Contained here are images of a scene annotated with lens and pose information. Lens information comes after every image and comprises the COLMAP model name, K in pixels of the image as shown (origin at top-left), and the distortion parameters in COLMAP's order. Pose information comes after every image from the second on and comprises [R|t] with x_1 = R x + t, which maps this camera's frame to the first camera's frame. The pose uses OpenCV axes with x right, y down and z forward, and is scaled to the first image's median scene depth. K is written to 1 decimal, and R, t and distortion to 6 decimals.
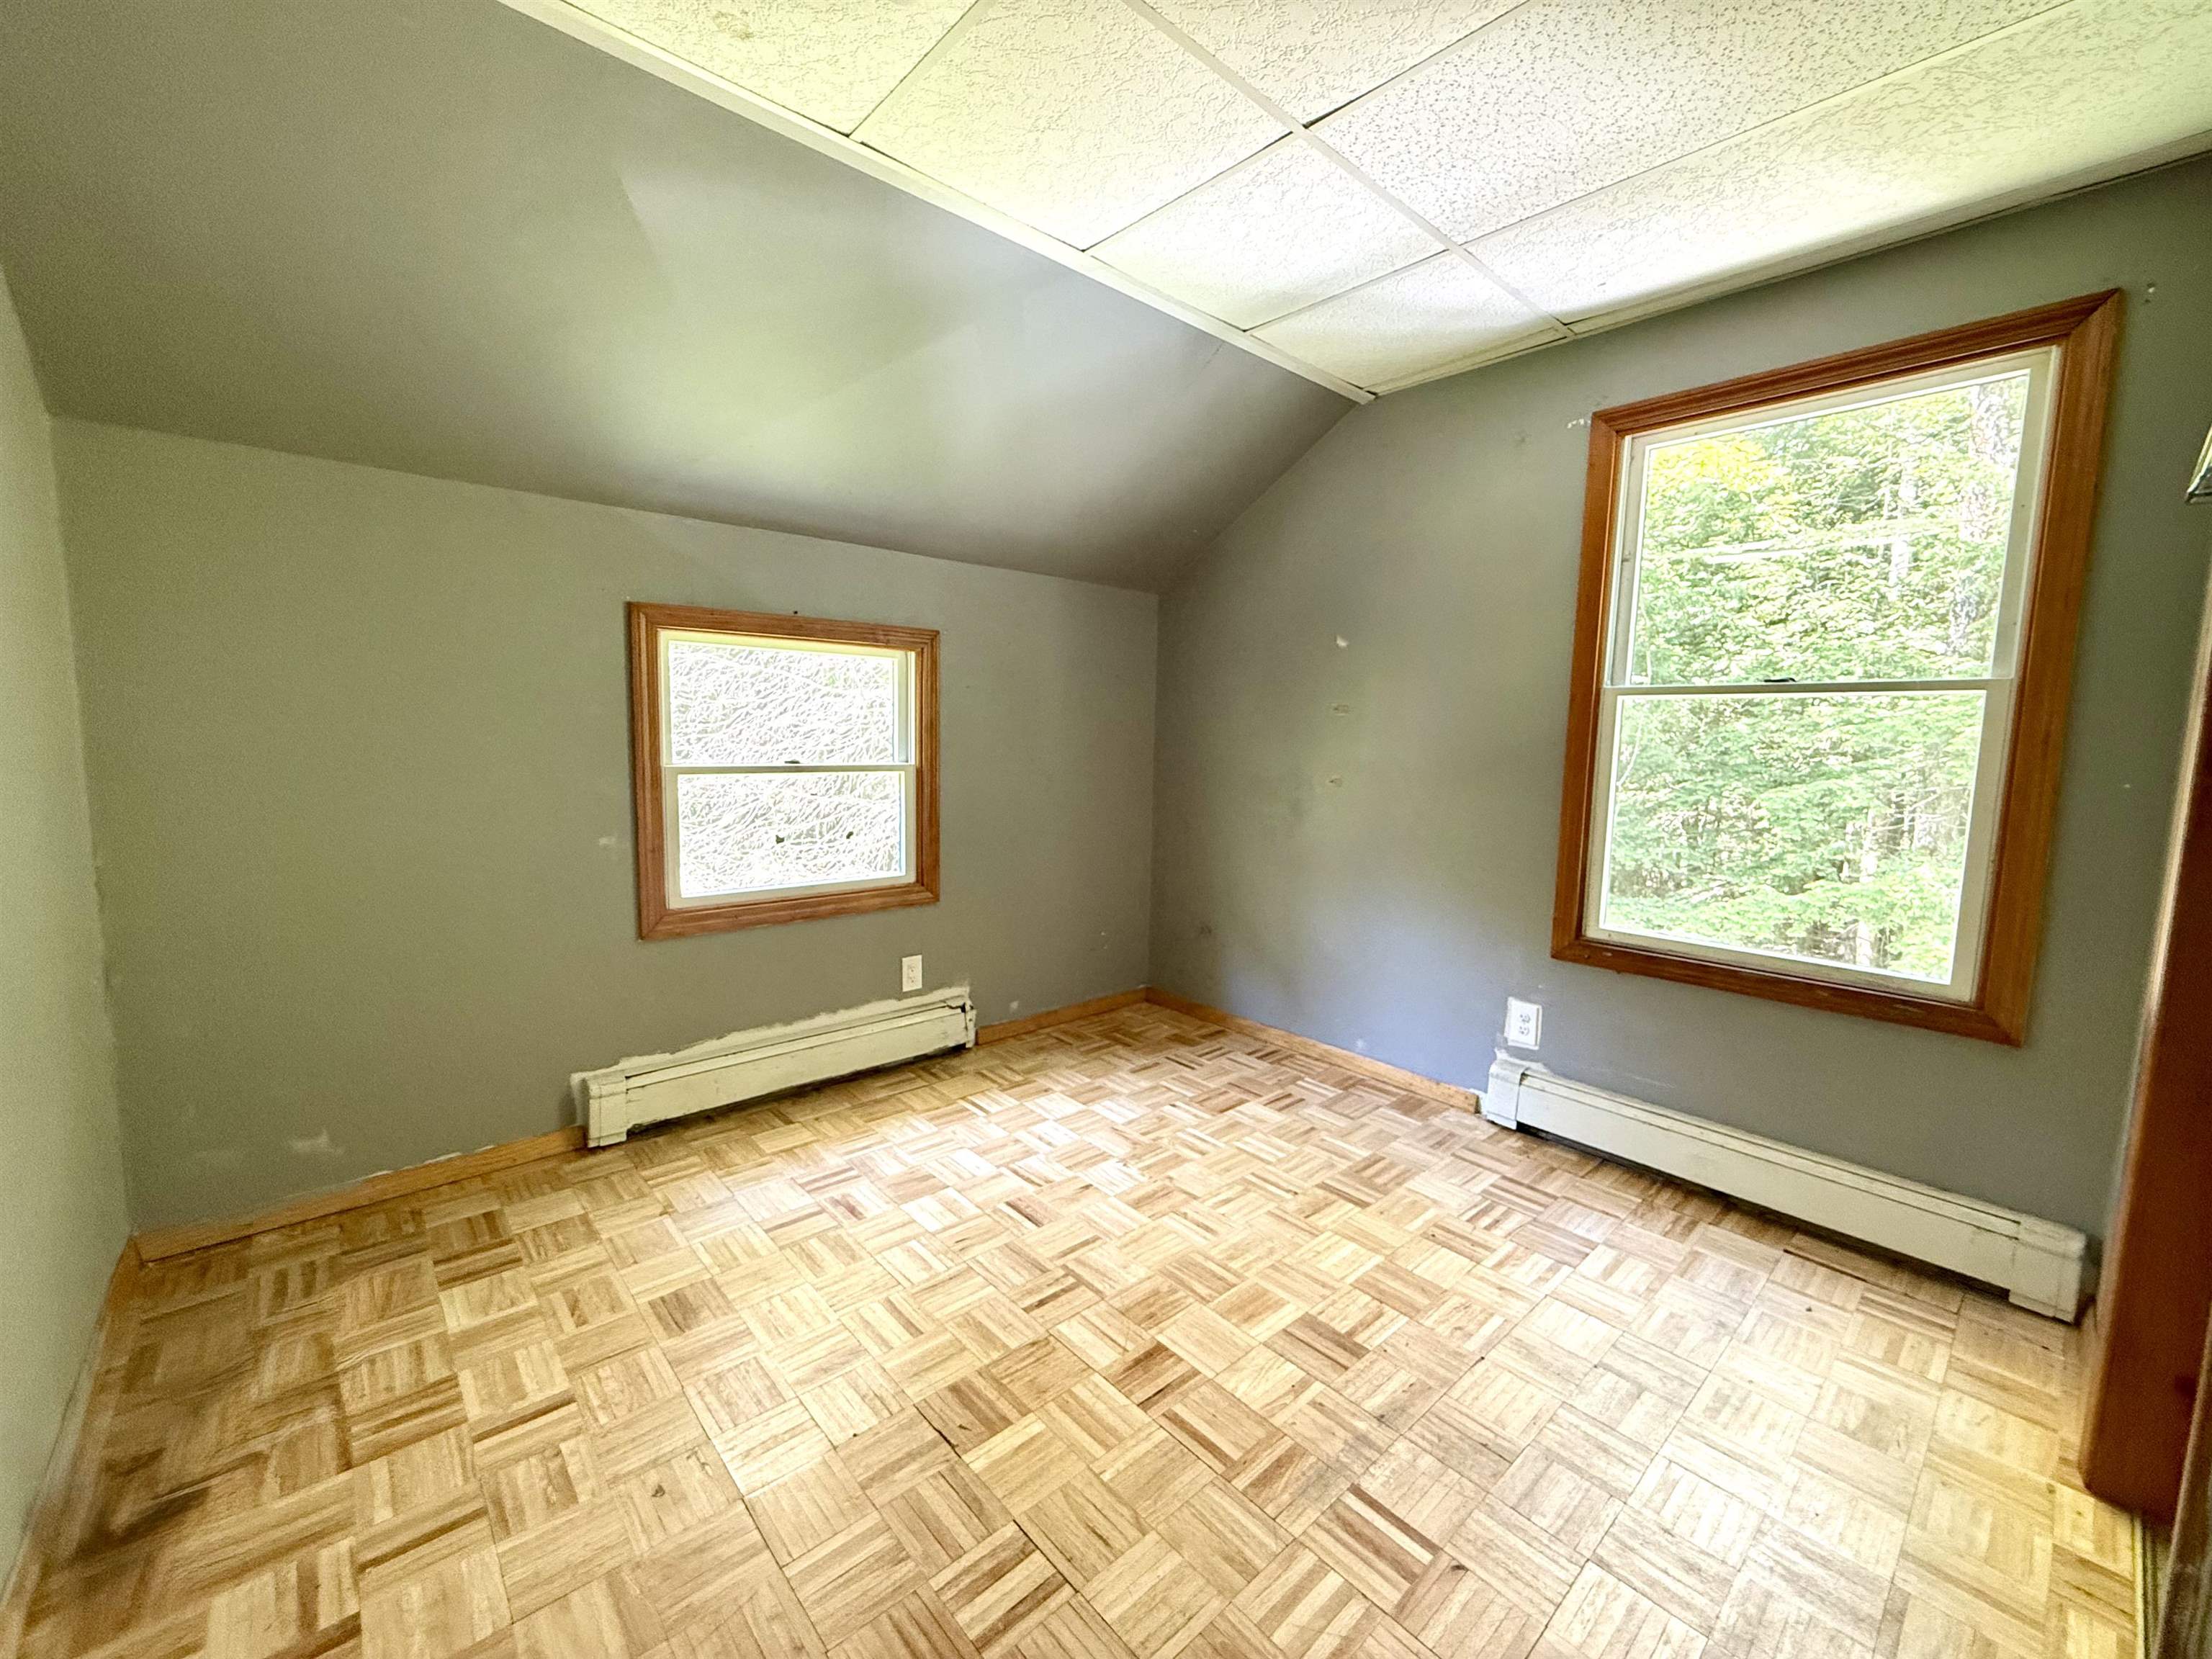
lens RADIAL K [[889.6, 0, 1098.9], [0, 889.6, 825.3], [0, 0, 1]] dist [0.001514, -0.000048]
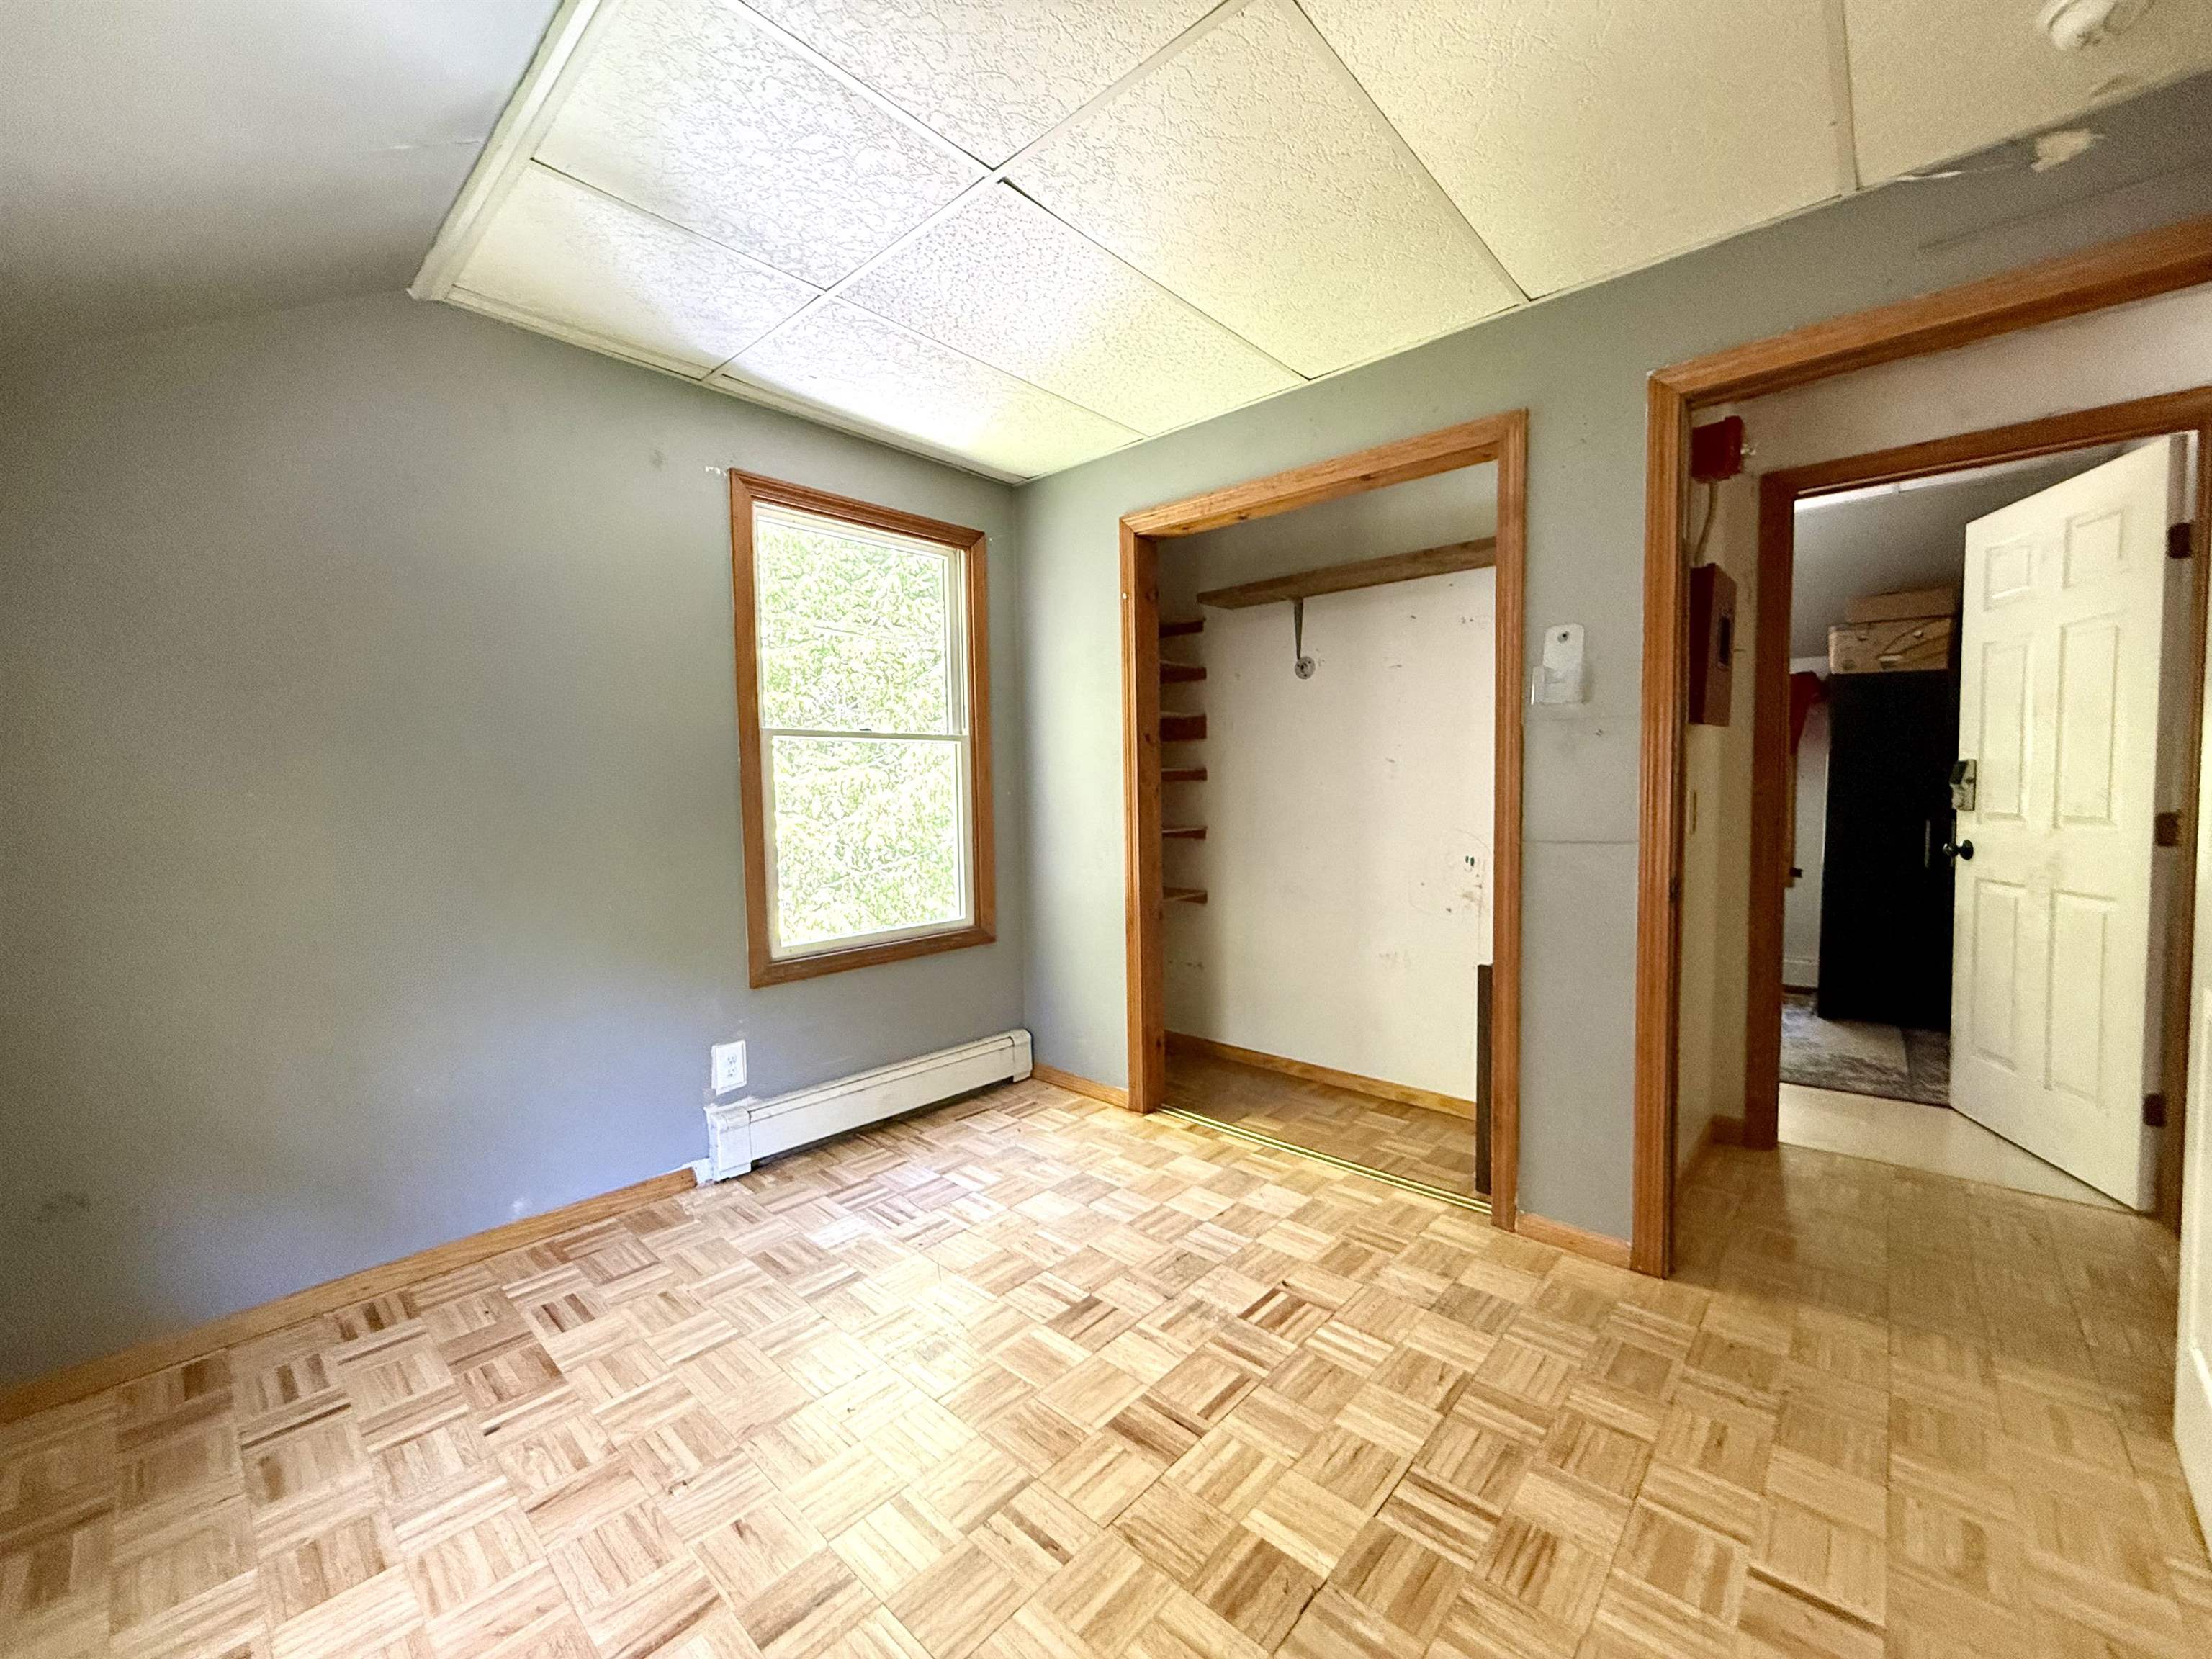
lens RADIAL K [[889.6, 0, 1099.7], [0, 889.6, 829.2], [0, 0, 1]] dist [0.001514, -0.000048]
pose [[-0.105871, -0.071555, 0.991802, -0.596169], [0.115651, 0.989753, 0.083752, -0.080543], [-0.987632, 0.123570, -0.096510, 0.757887]]
